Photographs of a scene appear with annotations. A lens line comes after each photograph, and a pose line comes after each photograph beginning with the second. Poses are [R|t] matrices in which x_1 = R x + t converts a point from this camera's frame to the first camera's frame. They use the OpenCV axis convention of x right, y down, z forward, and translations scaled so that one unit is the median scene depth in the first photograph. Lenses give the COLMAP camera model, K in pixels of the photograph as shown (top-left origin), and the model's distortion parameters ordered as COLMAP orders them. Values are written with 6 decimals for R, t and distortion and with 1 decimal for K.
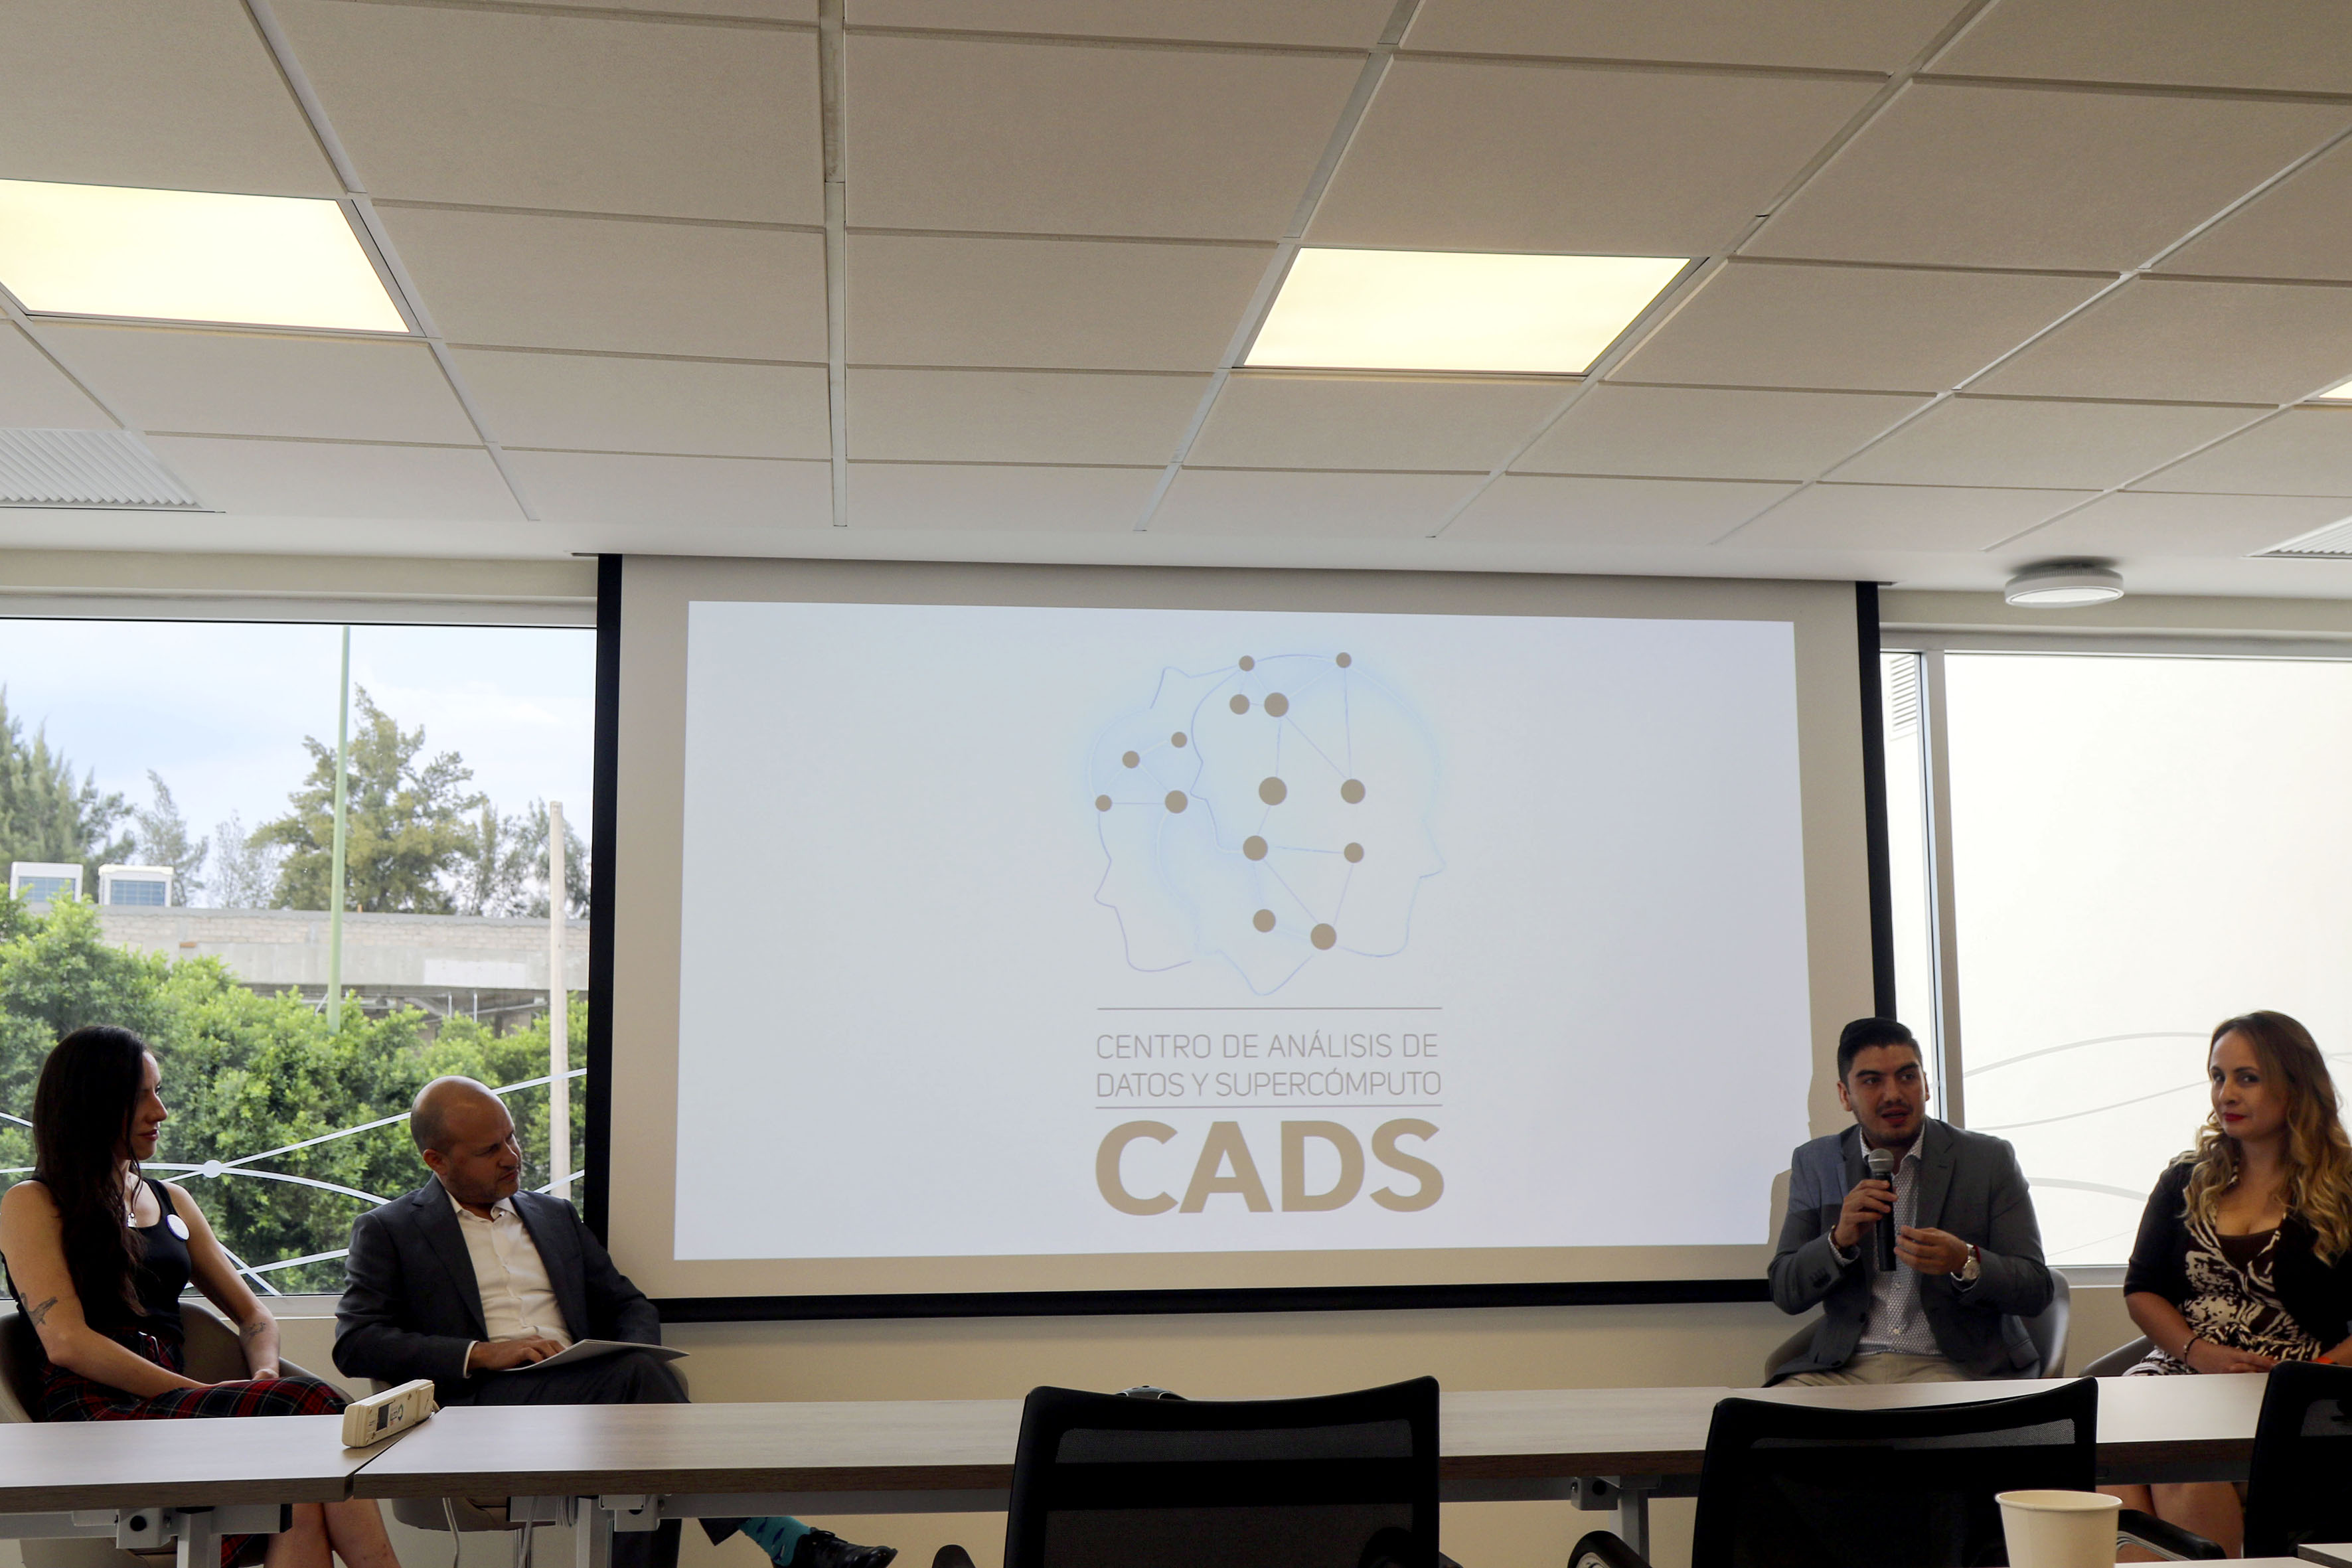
lens RADIAL K [[2459.0, 0, 1176.0], [0, 2459.0, 784.0], [0, 0, 1]] dist [0.005736, 0.001429]
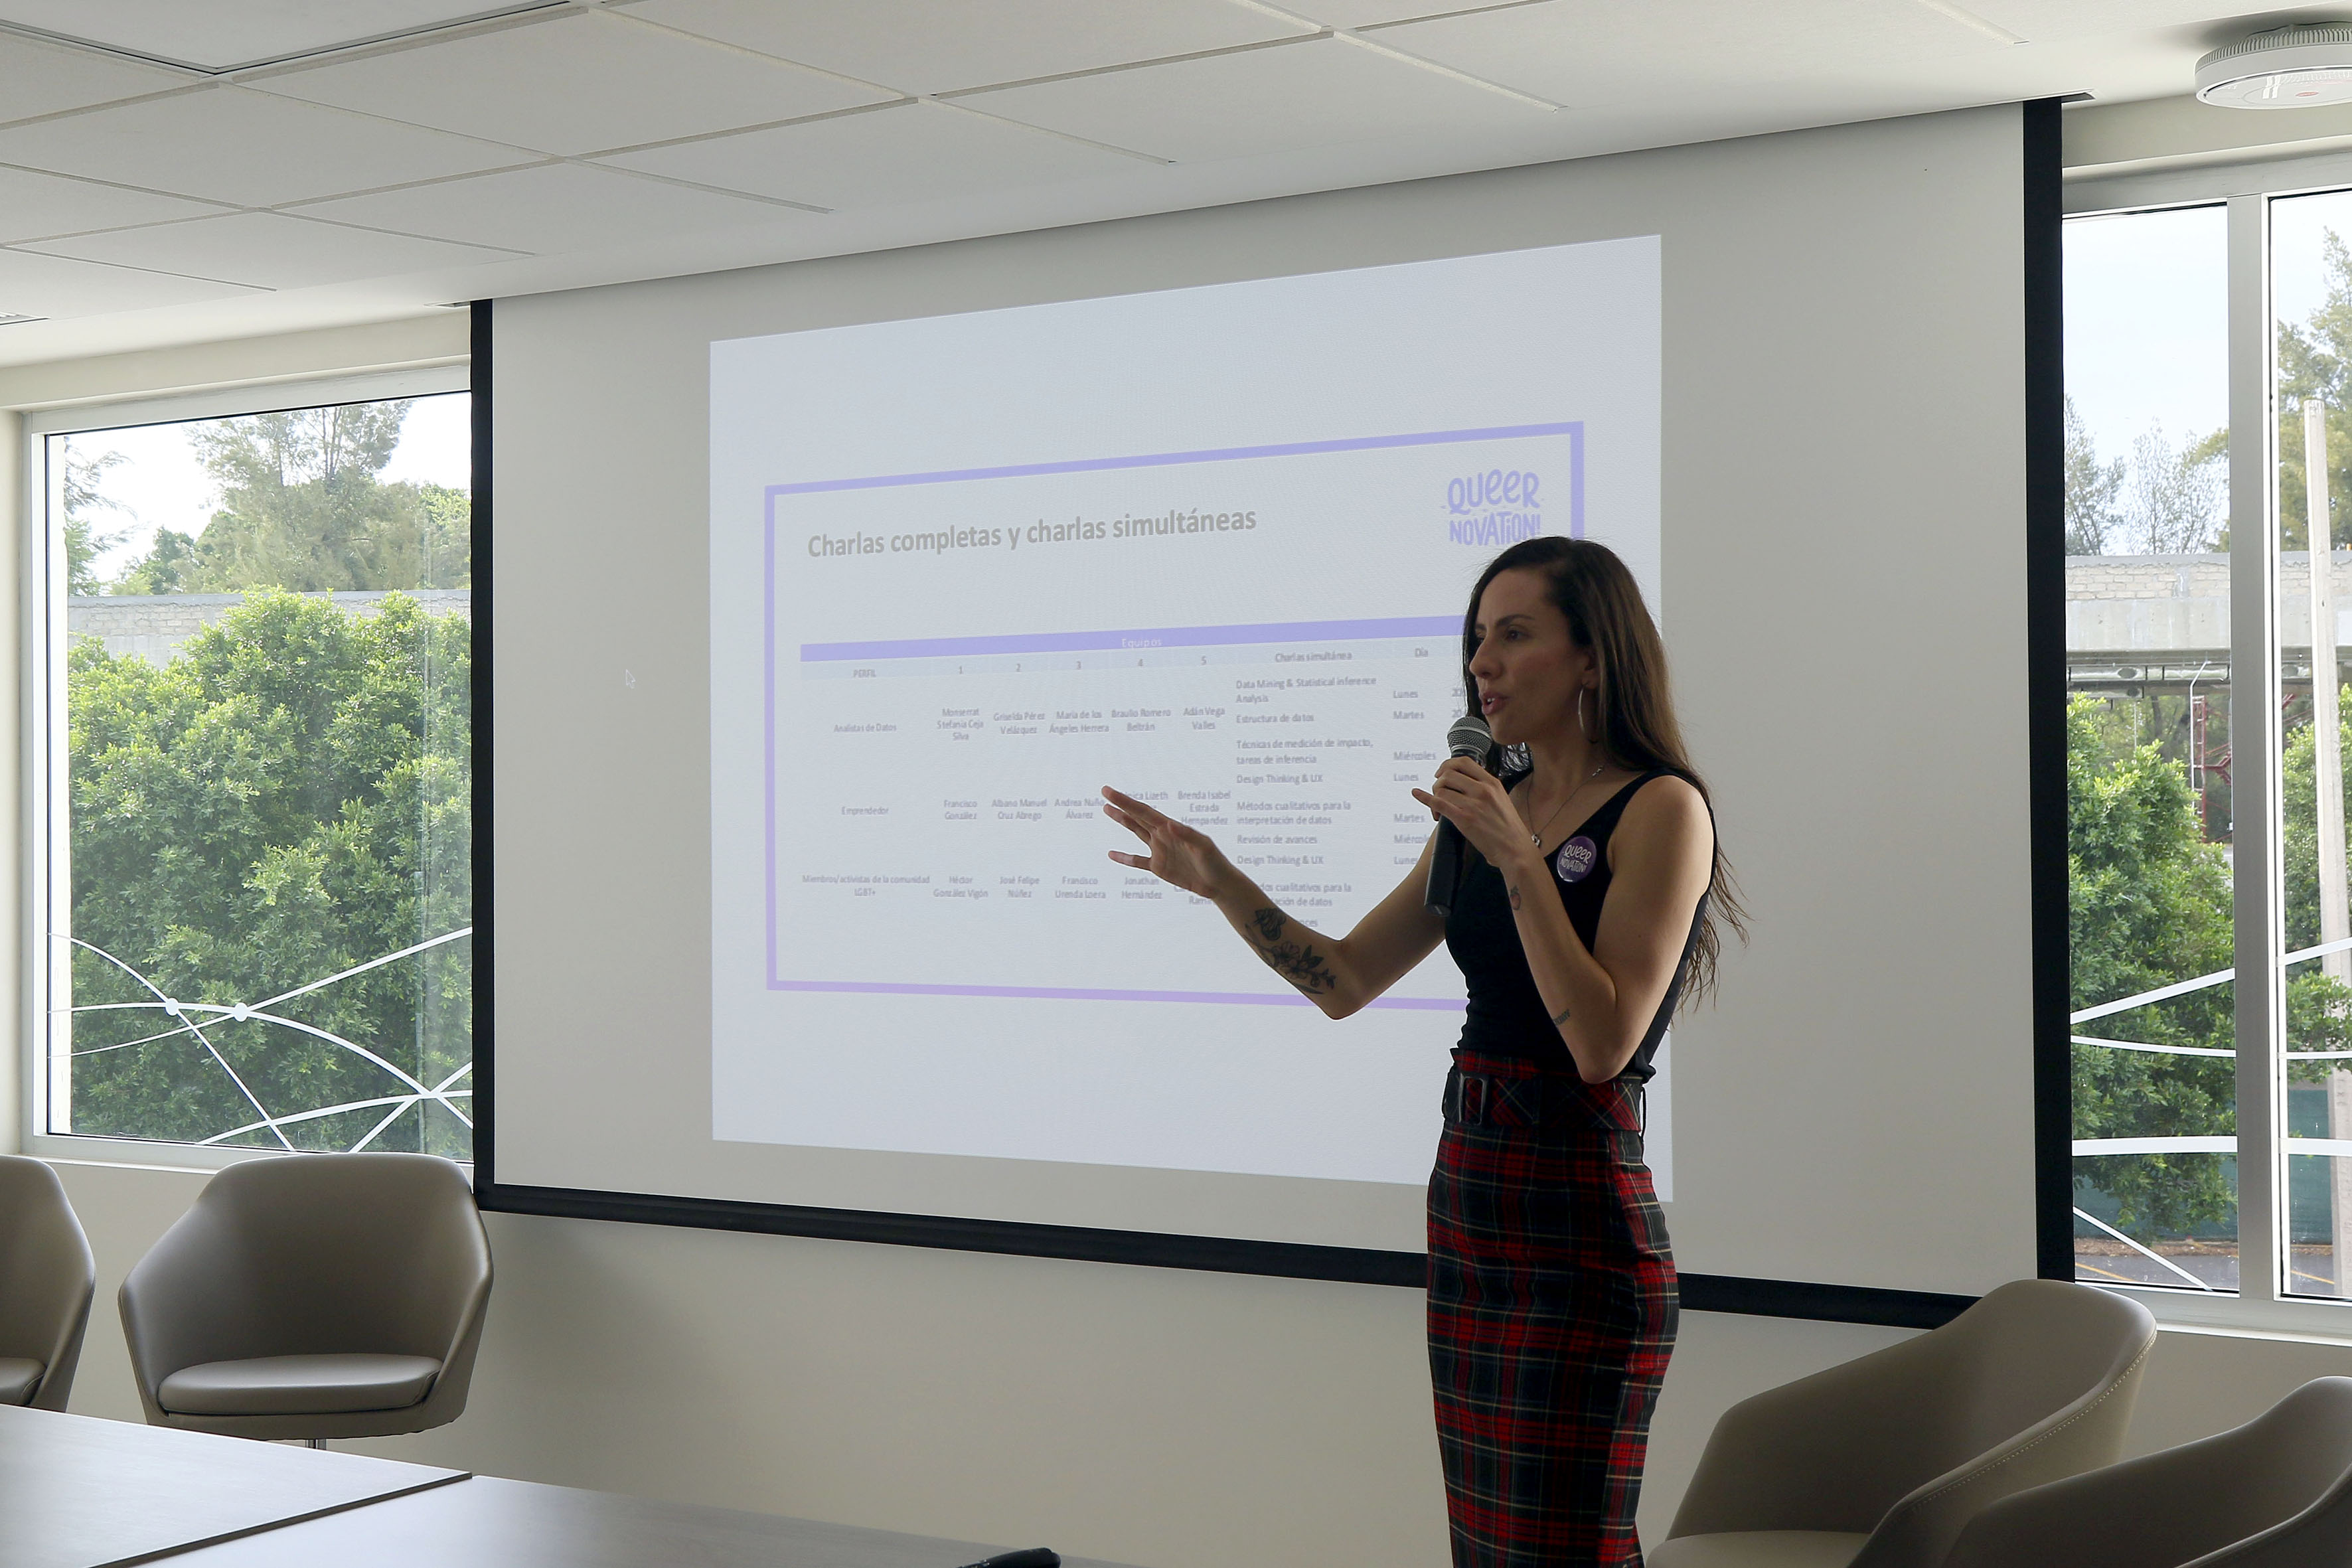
lens RADIAL K [[3303.2, 0, 1176.0], [0, 3303.2, 784.0], [0, 0, 1]] dist [0.009122, 0.034236]
pose [[0.750302, -0.002920, -0.661089, 0.634816], [0.088154, 0.991502, 0.095671, -0.016279], [0.655191, -0.130060, 0.744183, 0.281655]]
